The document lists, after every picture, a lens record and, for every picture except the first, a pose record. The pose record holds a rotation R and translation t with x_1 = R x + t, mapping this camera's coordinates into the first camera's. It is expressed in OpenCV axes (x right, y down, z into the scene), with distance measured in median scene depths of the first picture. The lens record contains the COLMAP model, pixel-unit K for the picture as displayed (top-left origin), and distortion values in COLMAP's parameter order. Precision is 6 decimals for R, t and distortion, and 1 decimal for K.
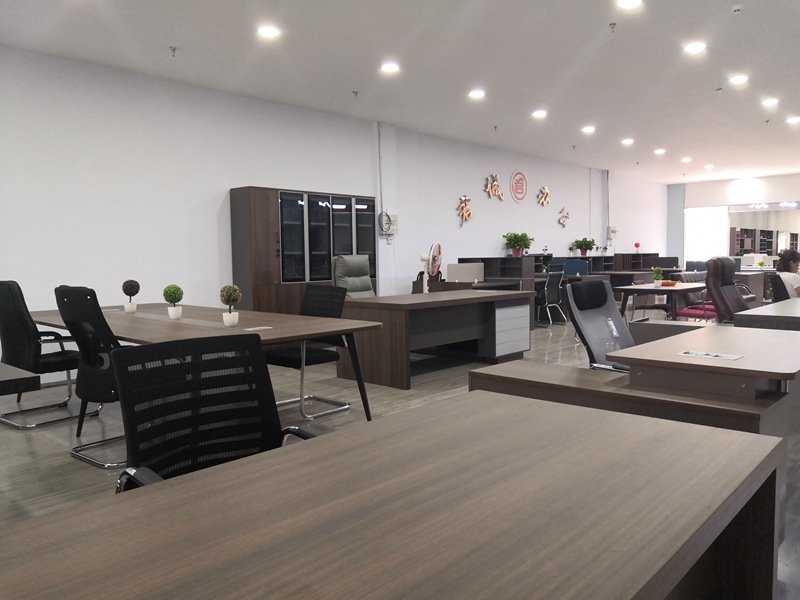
lens RADIAL K [[623.5, 0, 397.9], [0, 623.5, 301.4], [0, 0, 1]] dist [0.021978, -0.024708]
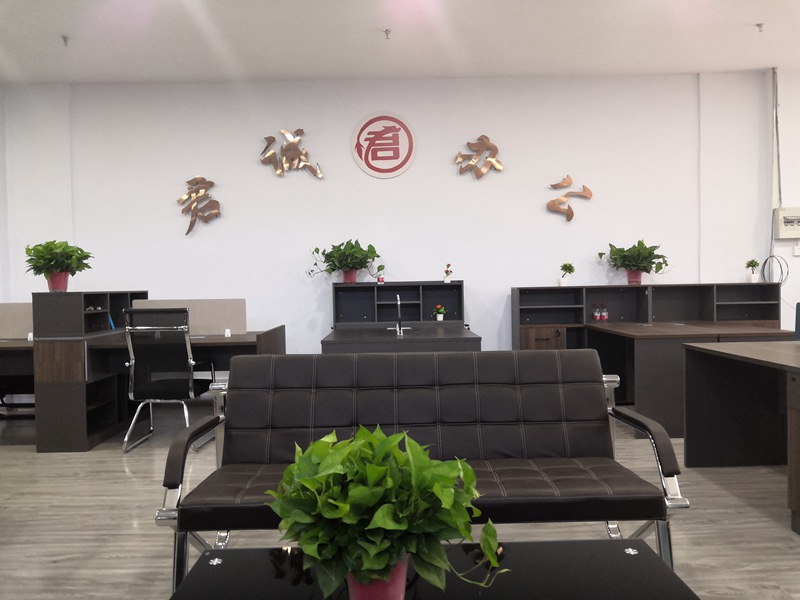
lens RADIAL K [[623.5, 0, 403.2], [0, 623.5, 298.7], [0, 0, 1]] dist [0.021978, -0.024708]
pose [[0.691884, 0.014612, -0.721861, 0.747640], [-0.044579, 0.998752, -0.022512, -0.070498], [0.720631, 0.047755, 0.691672, 0.903833]]
